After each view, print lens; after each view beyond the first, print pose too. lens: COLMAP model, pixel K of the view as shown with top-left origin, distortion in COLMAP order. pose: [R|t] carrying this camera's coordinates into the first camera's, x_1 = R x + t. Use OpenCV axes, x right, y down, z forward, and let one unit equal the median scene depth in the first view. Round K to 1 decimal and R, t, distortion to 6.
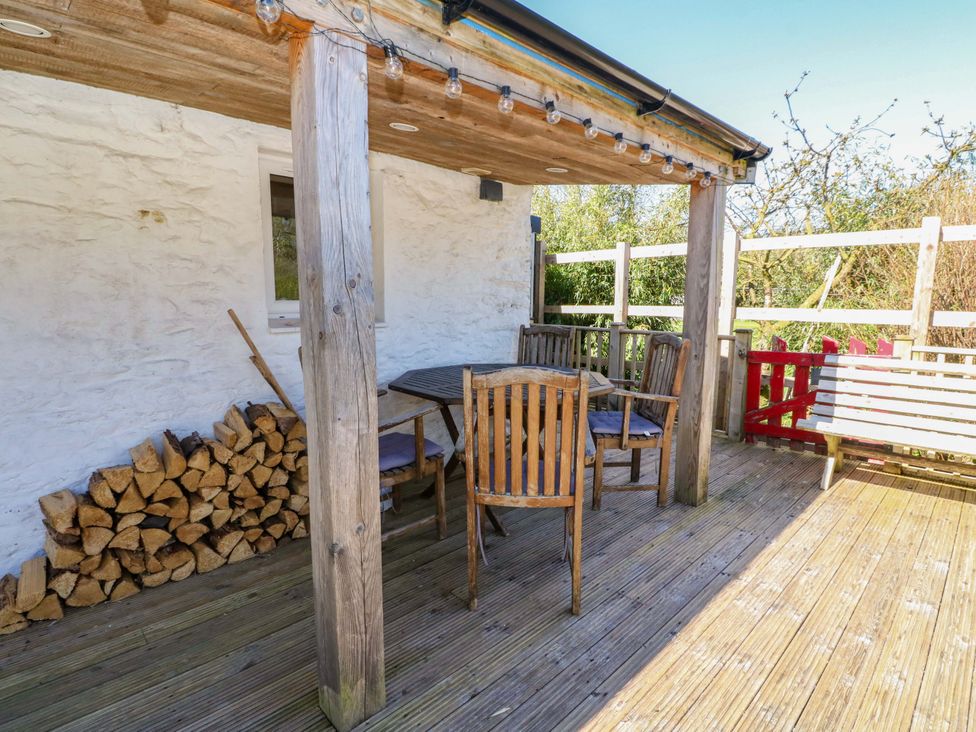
lens RADIAL K [[520.3, 0, 488.0], [0, 520.3, 366.0], [0, 0, 1]] dist [0.001835, -0.014607]
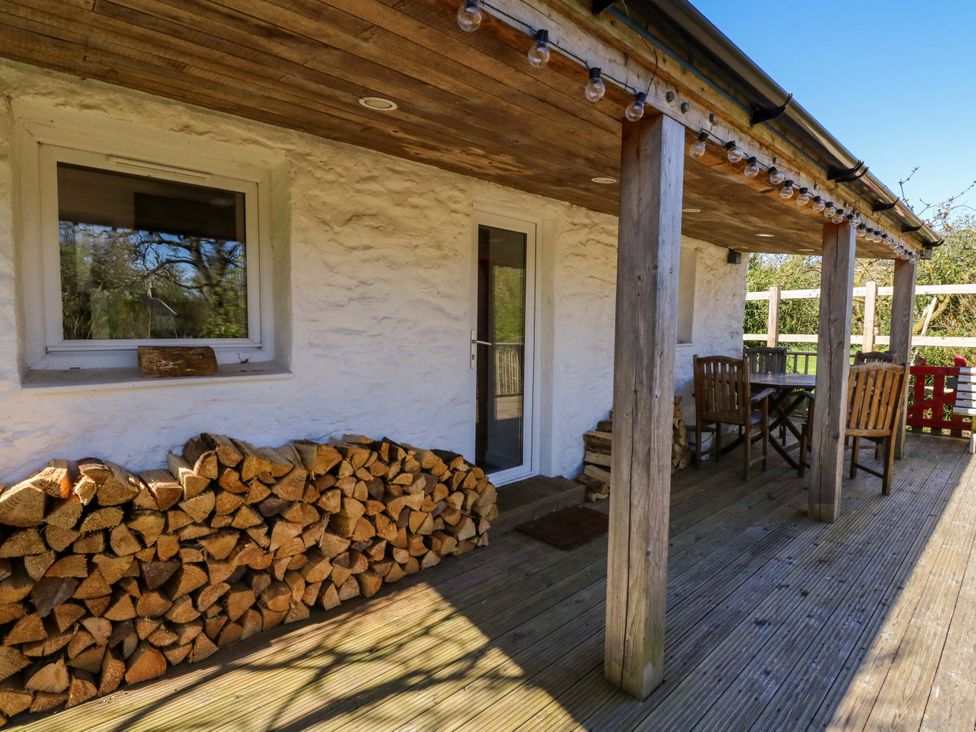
lens RADIAL K [[520.3, 0, 488.0], [0, 520.3, 366.0], [0, 0, 1]] dist [0.001835, -0.014607]
pose [[0.999758, 0.005882, -0.021203, -0.686163], [-0.007076, 0.998369, -0.056659, 0.069817], [0.020835, 0.056795, 0.998168, -0.513235]]
